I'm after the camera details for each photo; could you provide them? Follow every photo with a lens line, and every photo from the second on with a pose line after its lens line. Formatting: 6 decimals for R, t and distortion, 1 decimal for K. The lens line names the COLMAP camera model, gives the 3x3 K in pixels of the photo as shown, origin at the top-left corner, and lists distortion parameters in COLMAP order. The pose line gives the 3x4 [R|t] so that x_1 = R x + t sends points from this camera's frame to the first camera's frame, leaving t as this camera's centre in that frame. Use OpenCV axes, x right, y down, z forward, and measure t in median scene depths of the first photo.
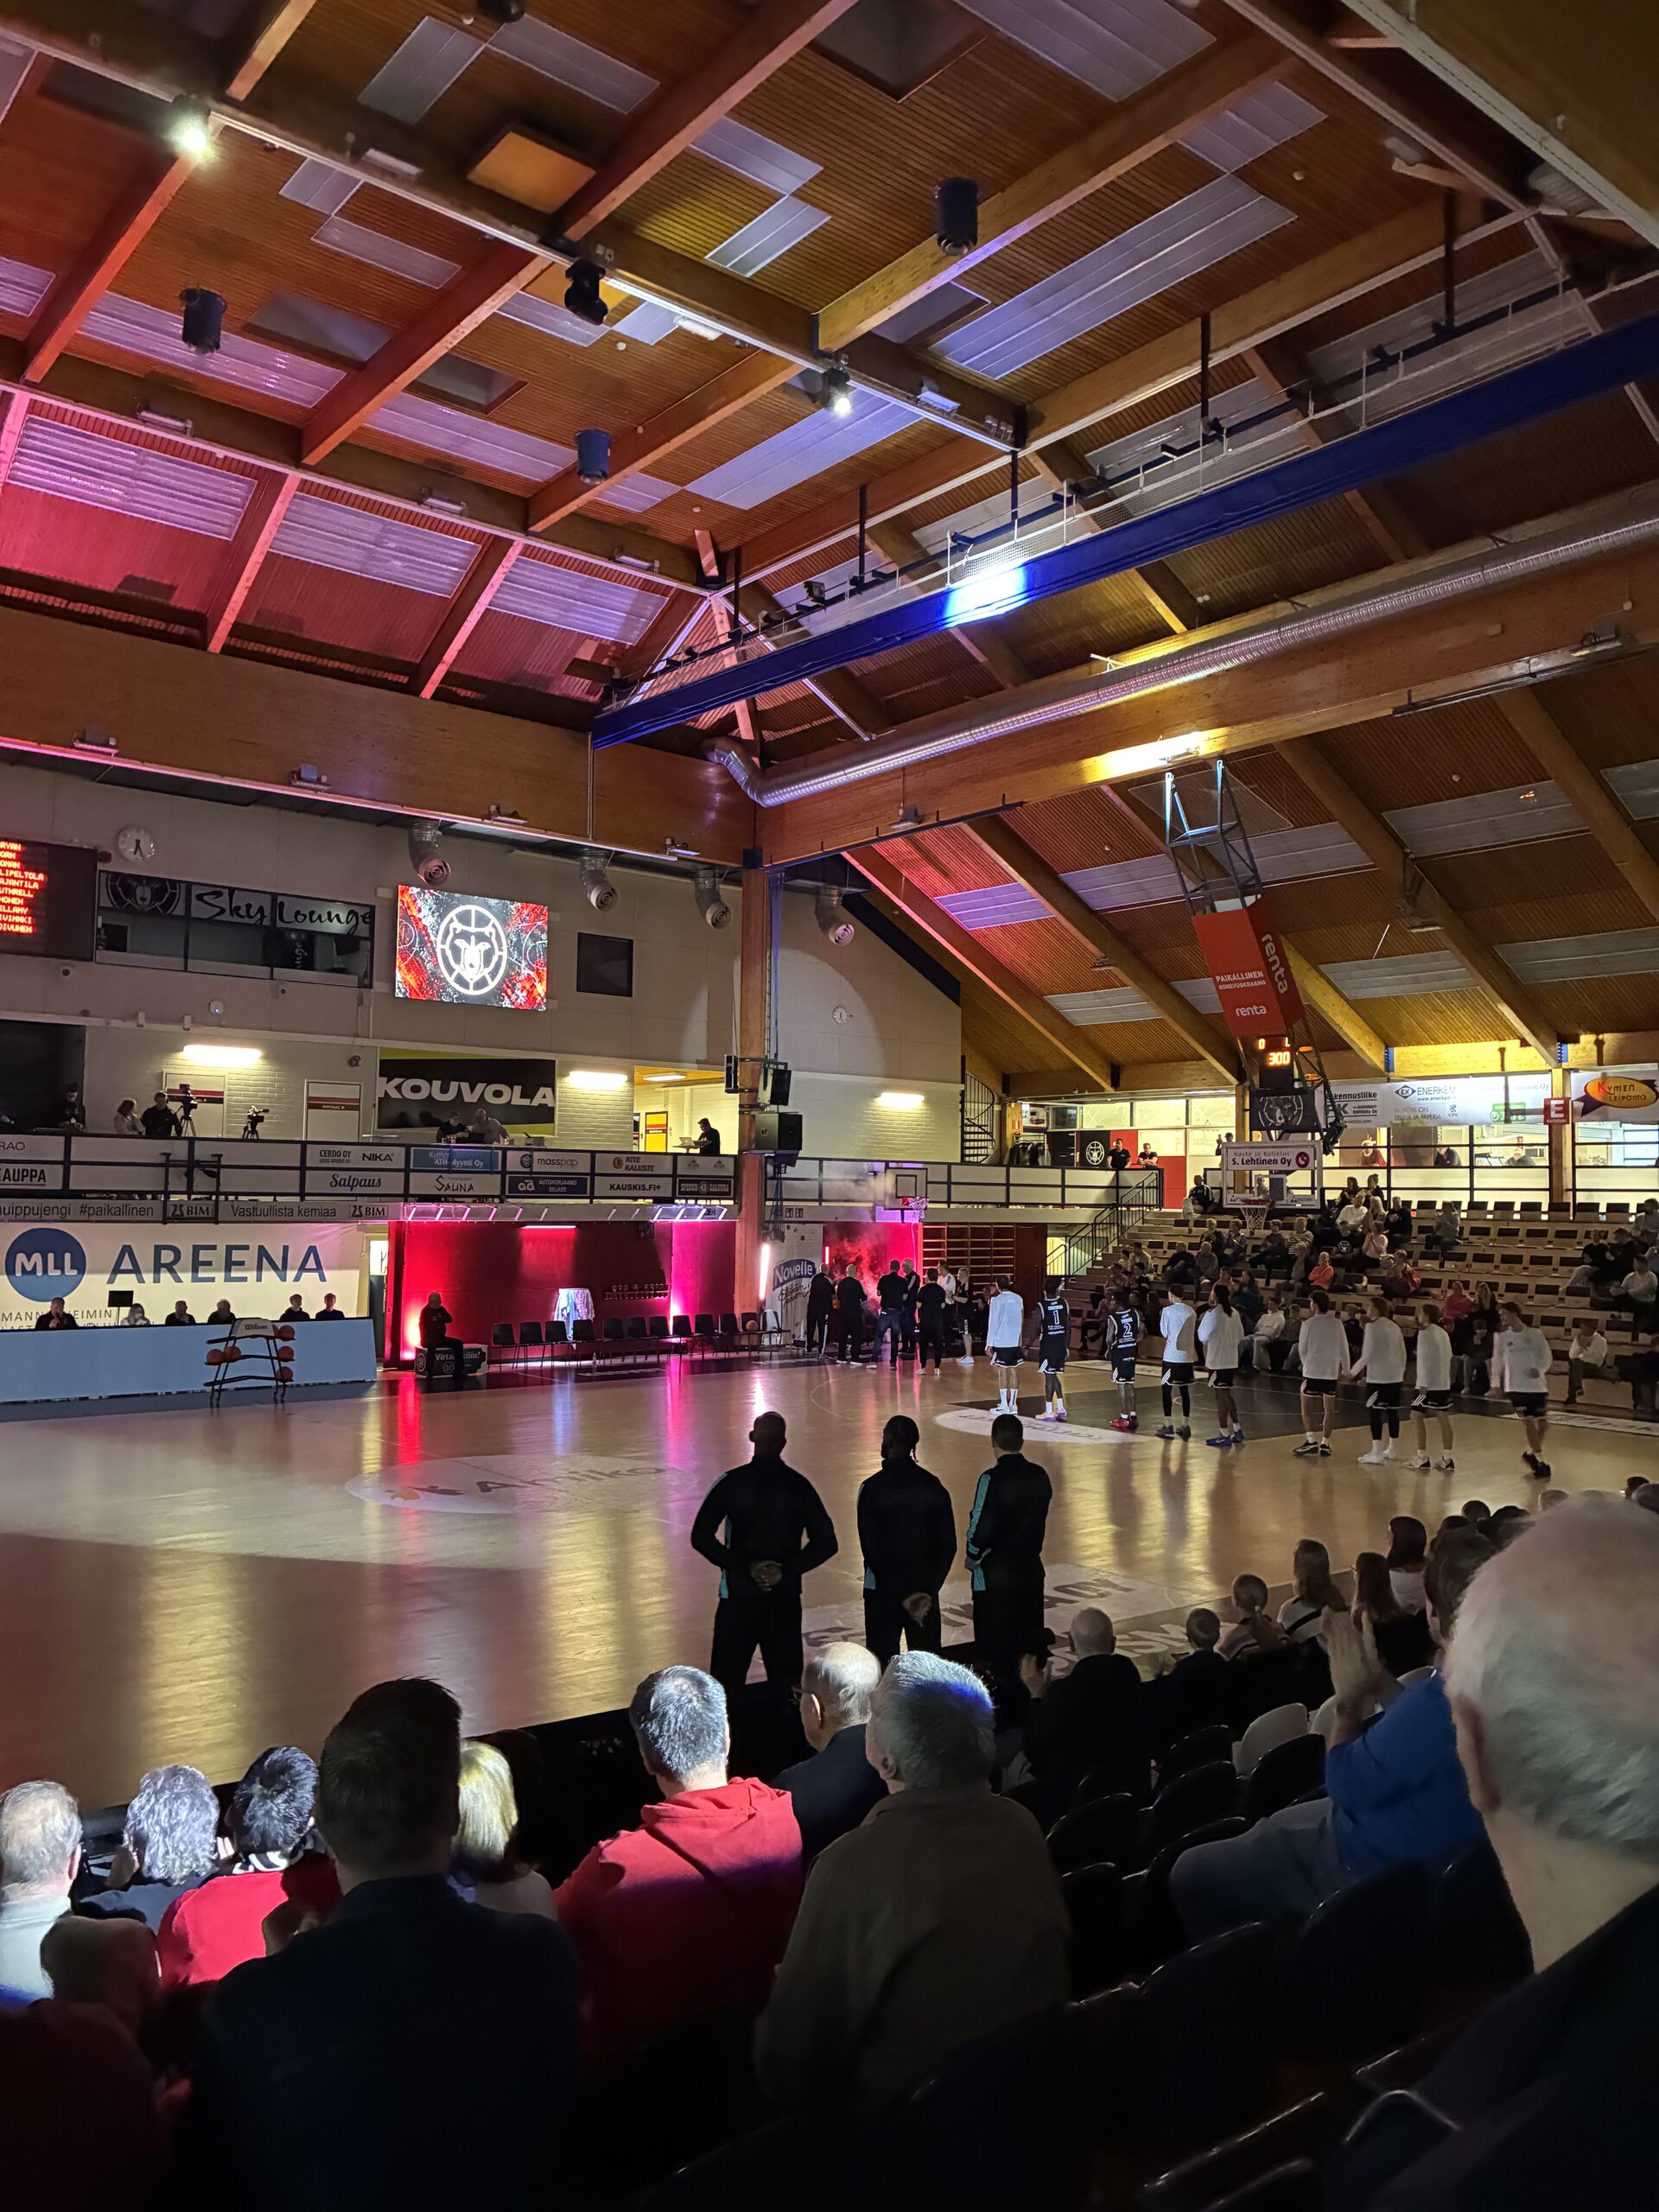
lens RADIAL K [[1669.1, 0, 817.7], [0, 1669.1, 1094.9], [0, 0, 1]] dist [0.042078, -0.034983]
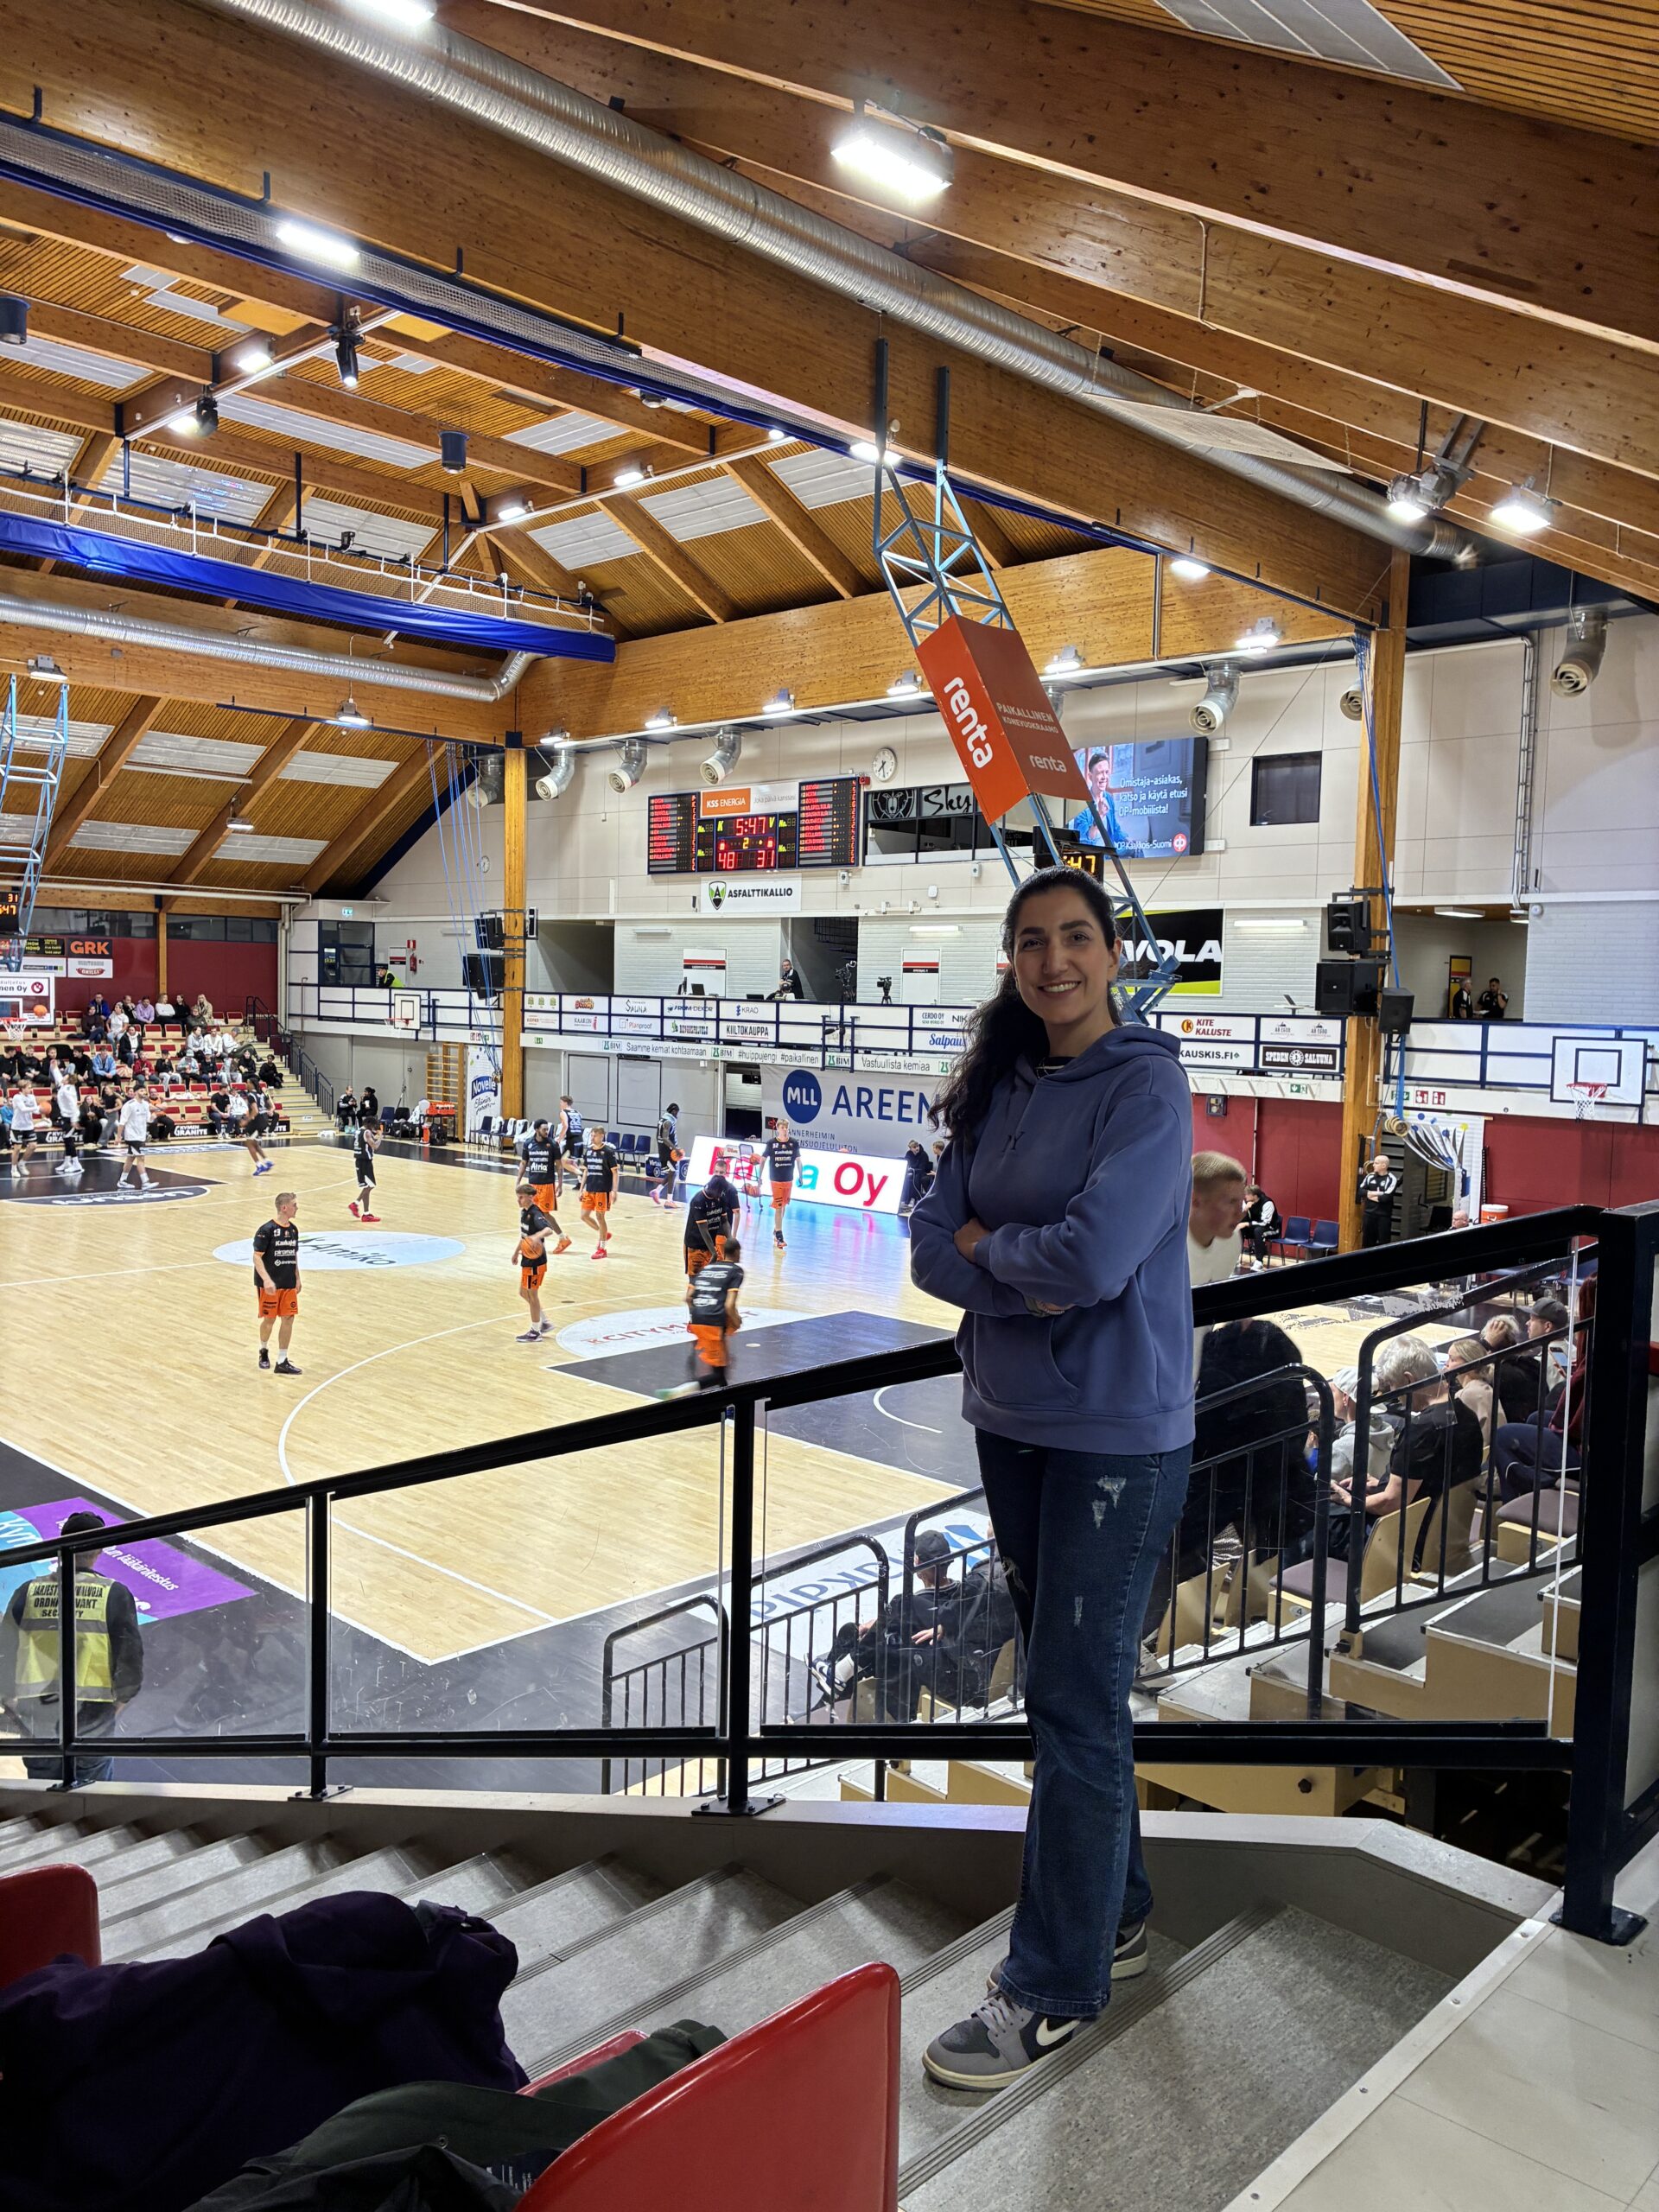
lens RADIAL K [[1669.1, 0, 819.0], [0, 1669.1, 1111.4], [0, 0, 1]] dist [0.042078, -0.034983]
pose [[0.132287, 0.067097, -0.988938, 0.817130], [0.047628, 0.996124, 0.073956, 0.012080], [0.990067, -0.056884, 0.128578, 0.769611]]
